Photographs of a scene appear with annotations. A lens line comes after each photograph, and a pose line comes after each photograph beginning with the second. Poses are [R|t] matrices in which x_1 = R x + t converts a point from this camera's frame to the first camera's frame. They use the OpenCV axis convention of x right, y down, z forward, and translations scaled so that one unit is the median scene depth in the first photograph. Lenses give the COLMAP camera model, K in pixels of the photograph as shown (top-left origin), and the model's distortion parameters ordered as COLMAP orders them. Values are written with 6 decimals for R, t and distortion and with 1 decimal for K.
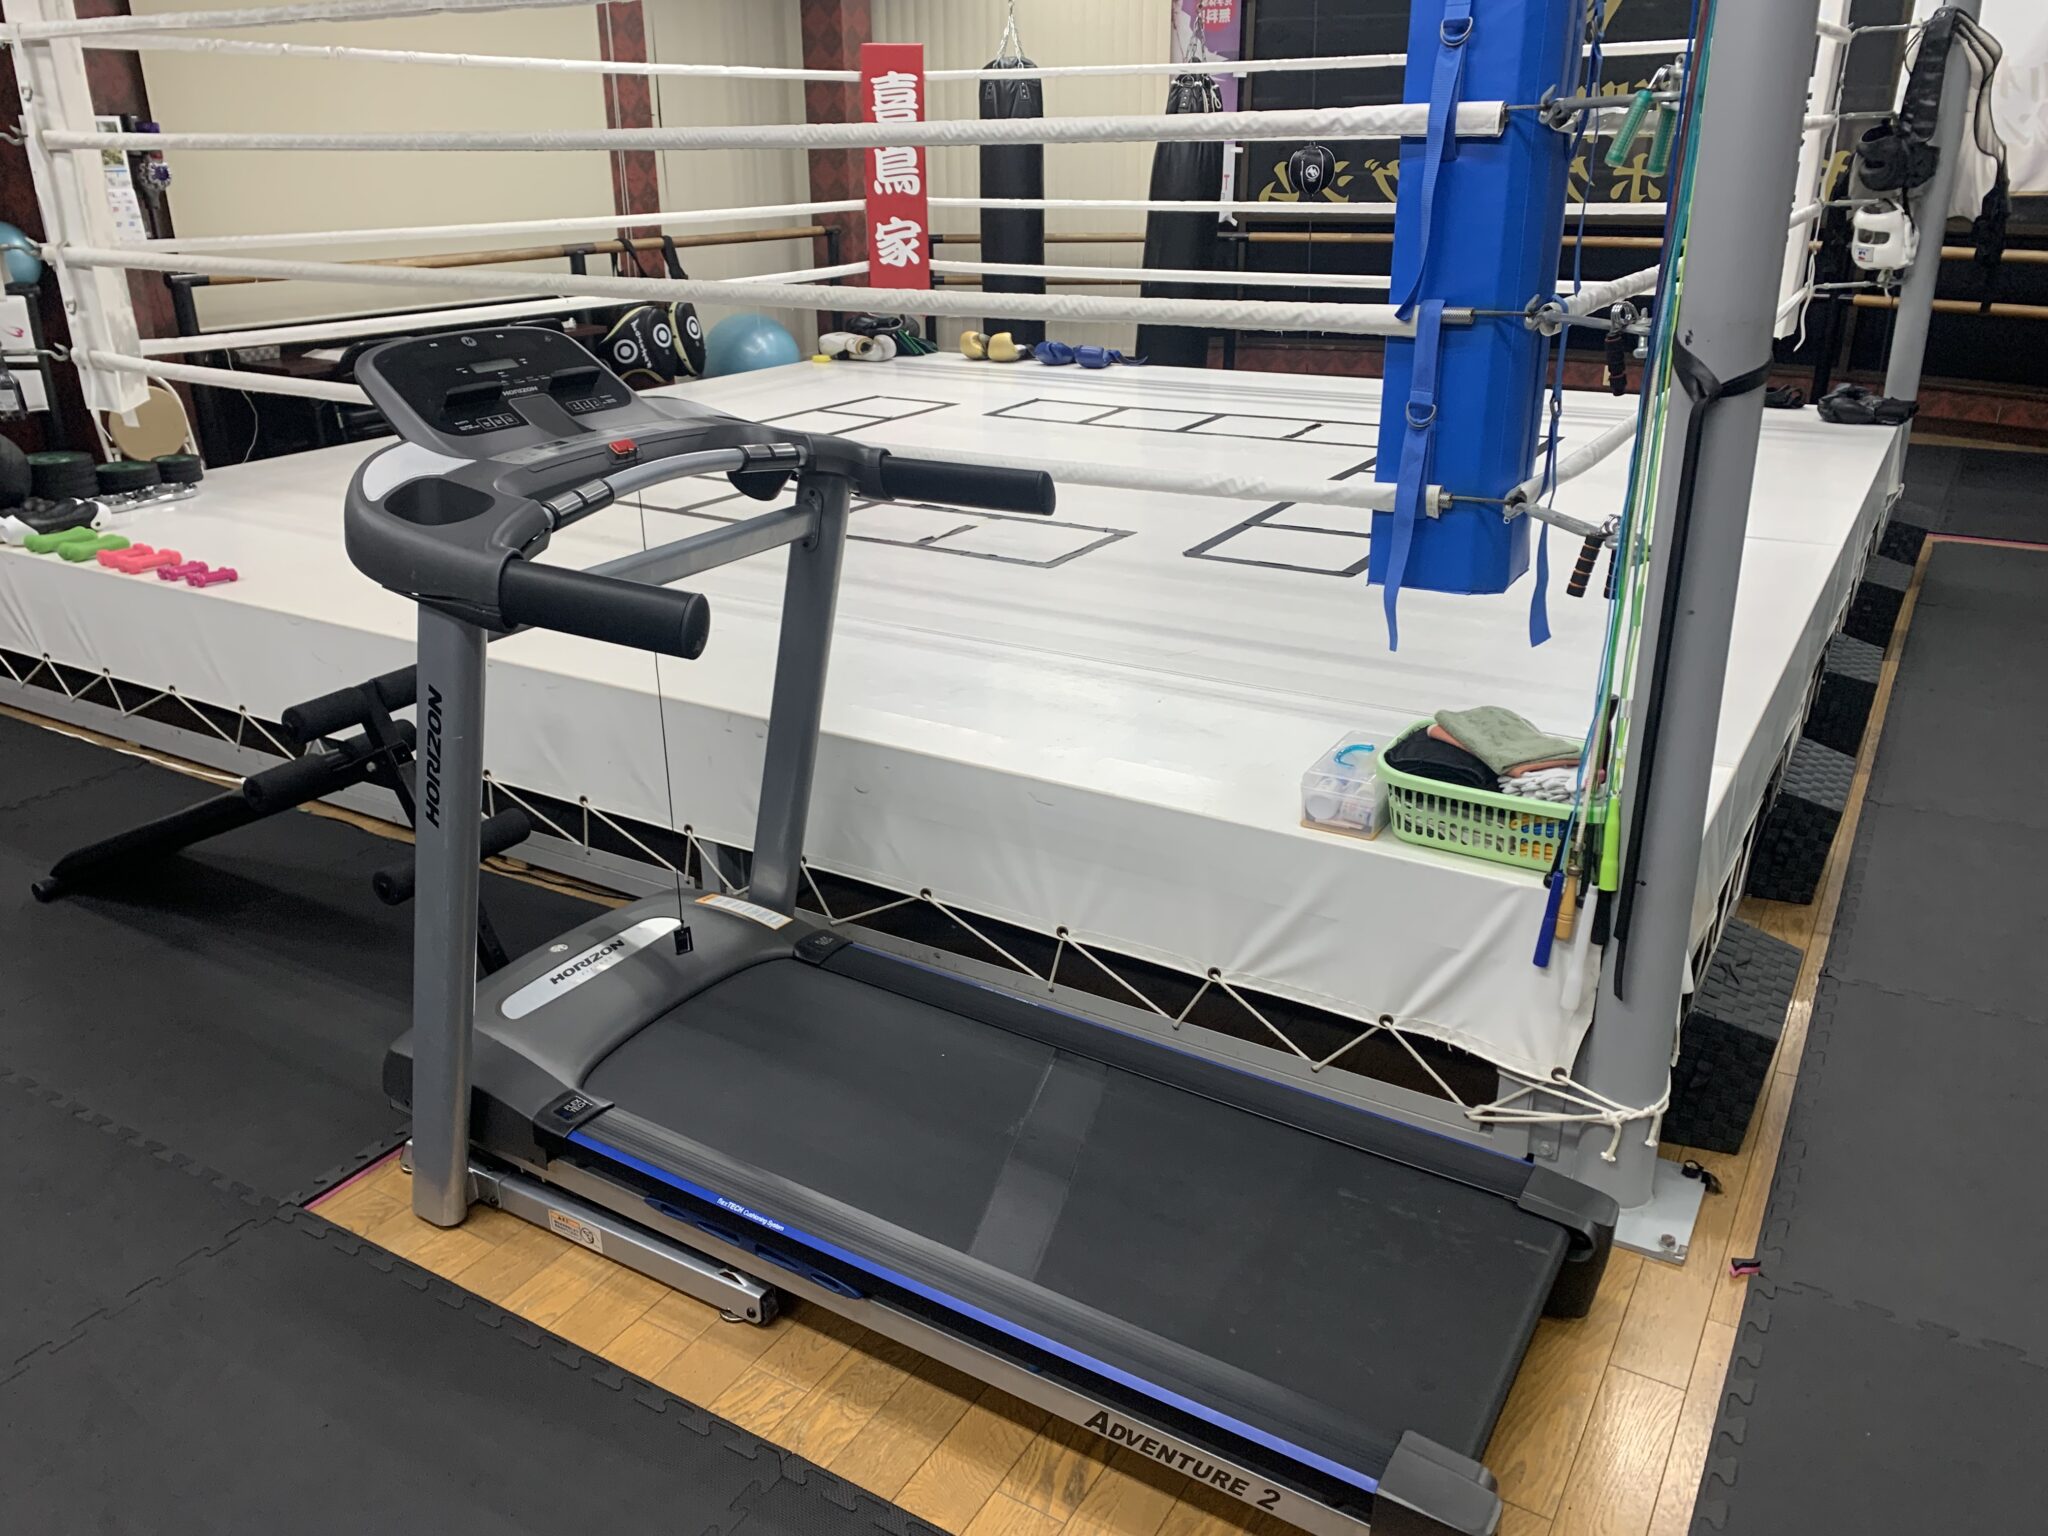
lens RADIAL K [[1548.8, 0, 1015.2], [0, 1548.8, 774.1], [0, 0, 1]] dist [0.048256, -0.045444]
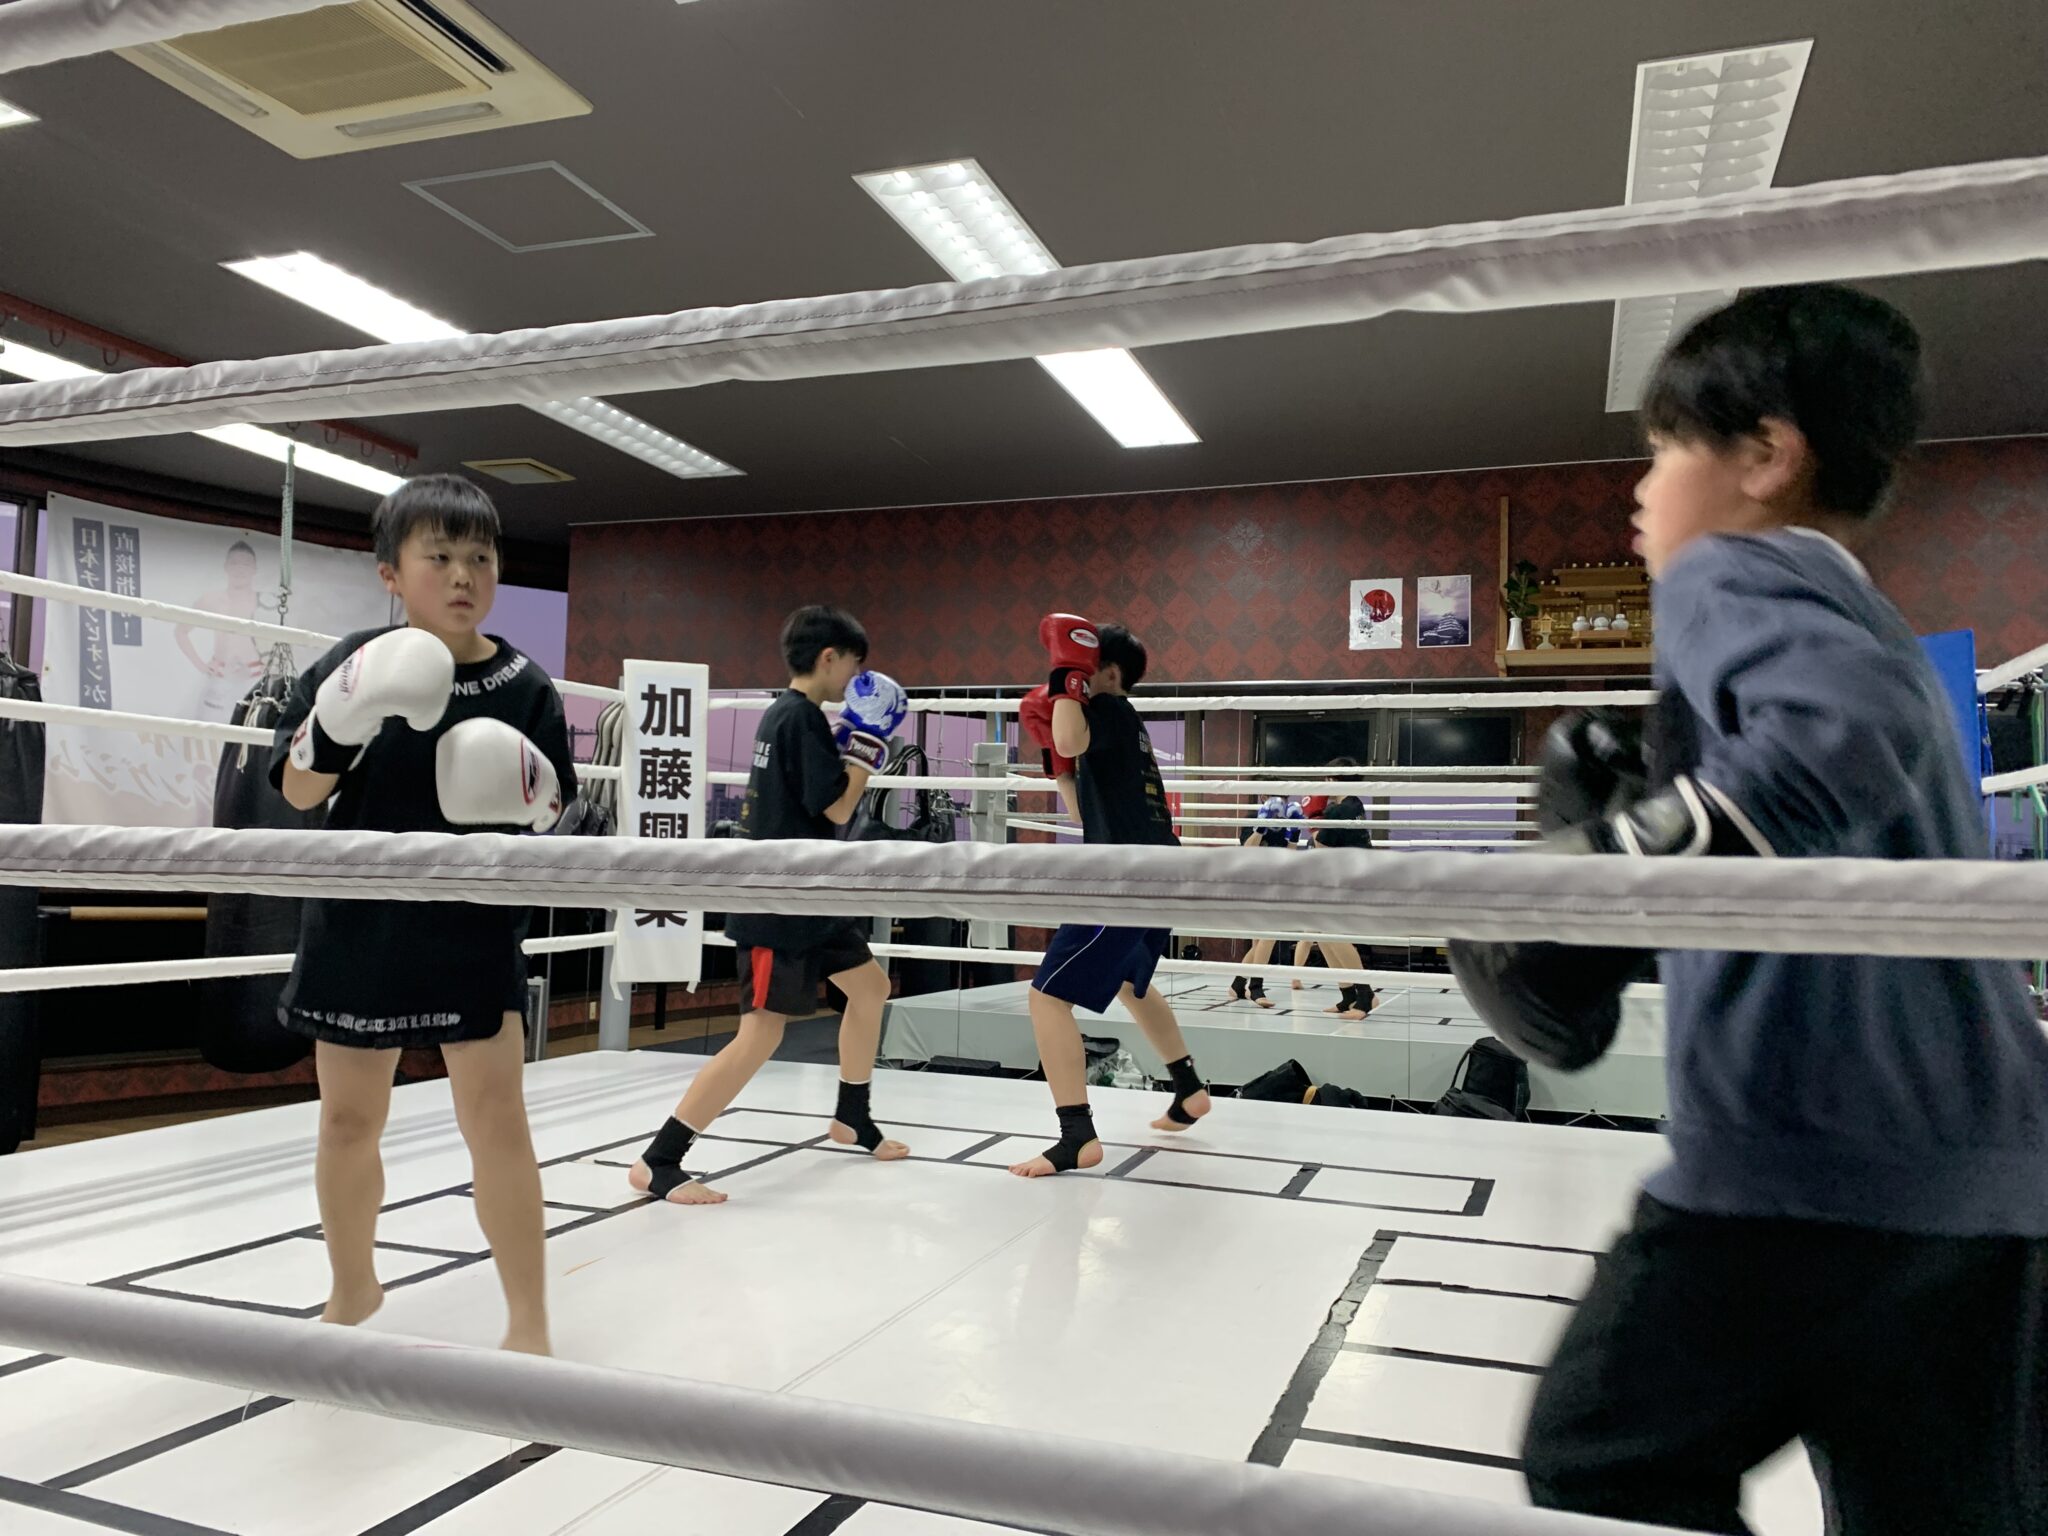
lens RADIAL K [[1548.8, 0, 997.0], [0, 1548.8, 787.7], [0, 0, 1]] dist [0.048256, -0.045444]
pose [[-0.192504, 0.054024, 0.979808, -0.382005], [0.354412, 0.934915, 0.018083, -0.255826], [-0.915060, 0.350736, -0.199121, 0.741932]]
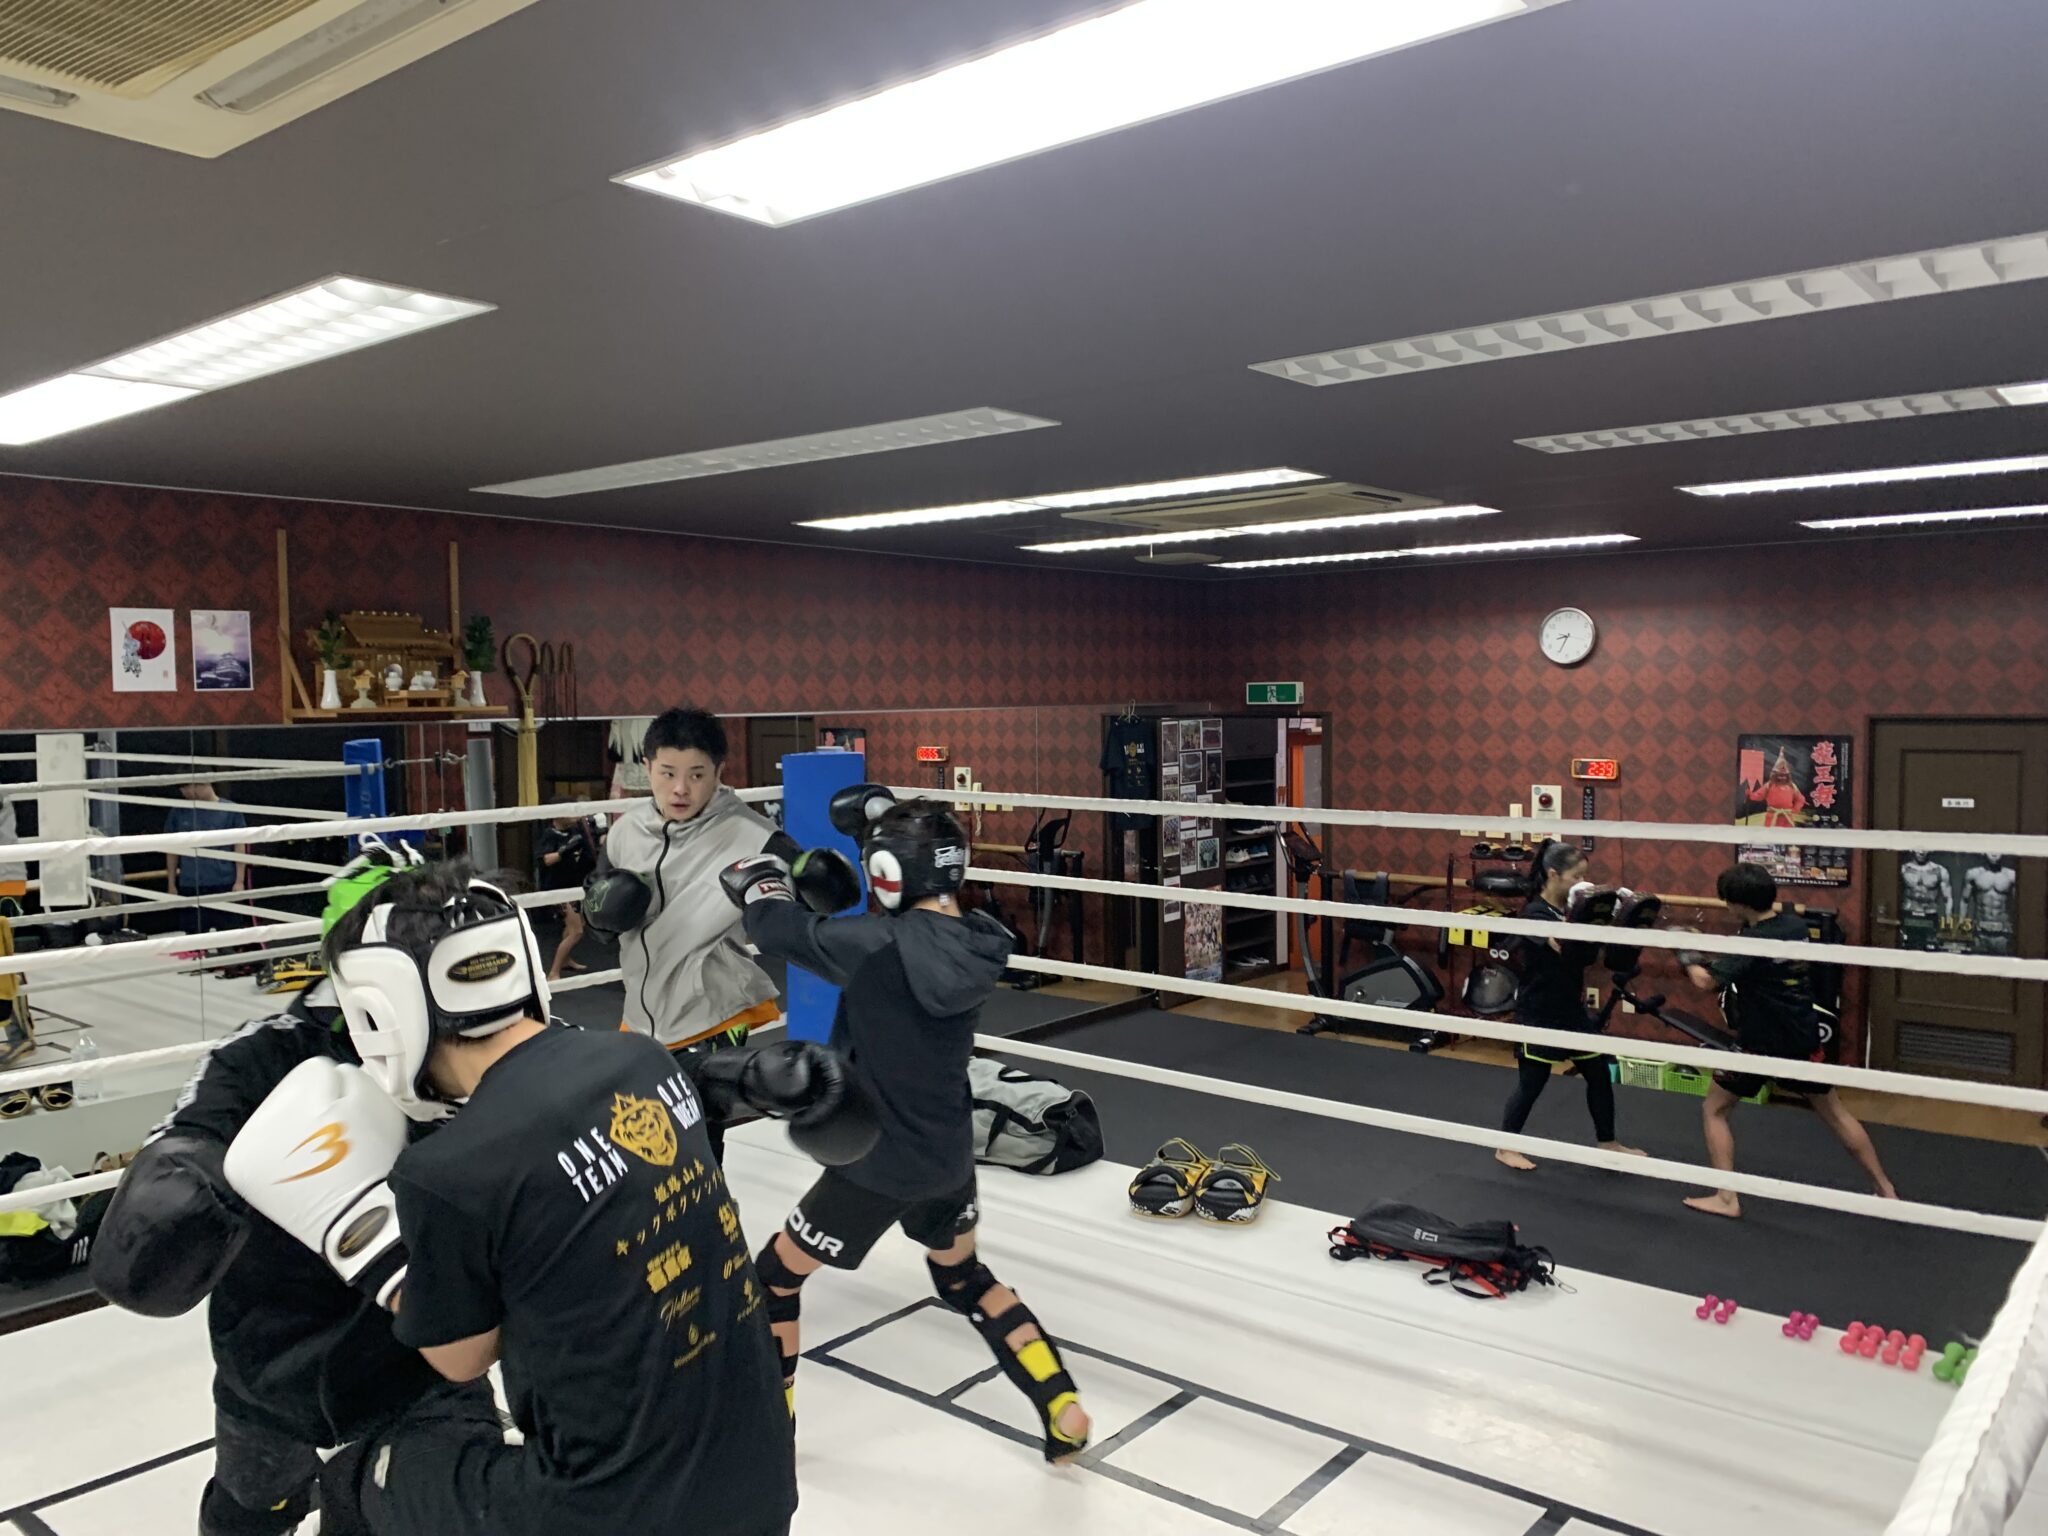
lens RADIAL K [[1548.8, 0, 1010.6], [0, 1548.8, 778.2], [0, 0, 1]] dist [0.048256, -0.045444]
pose [[-0.987431, 0.012865, 0.157527, -0.107716], [0.080242, 0.899483, 0.429525, -0.481389], [-0.136167, 0.436766, -0.889210, 0.966579]]
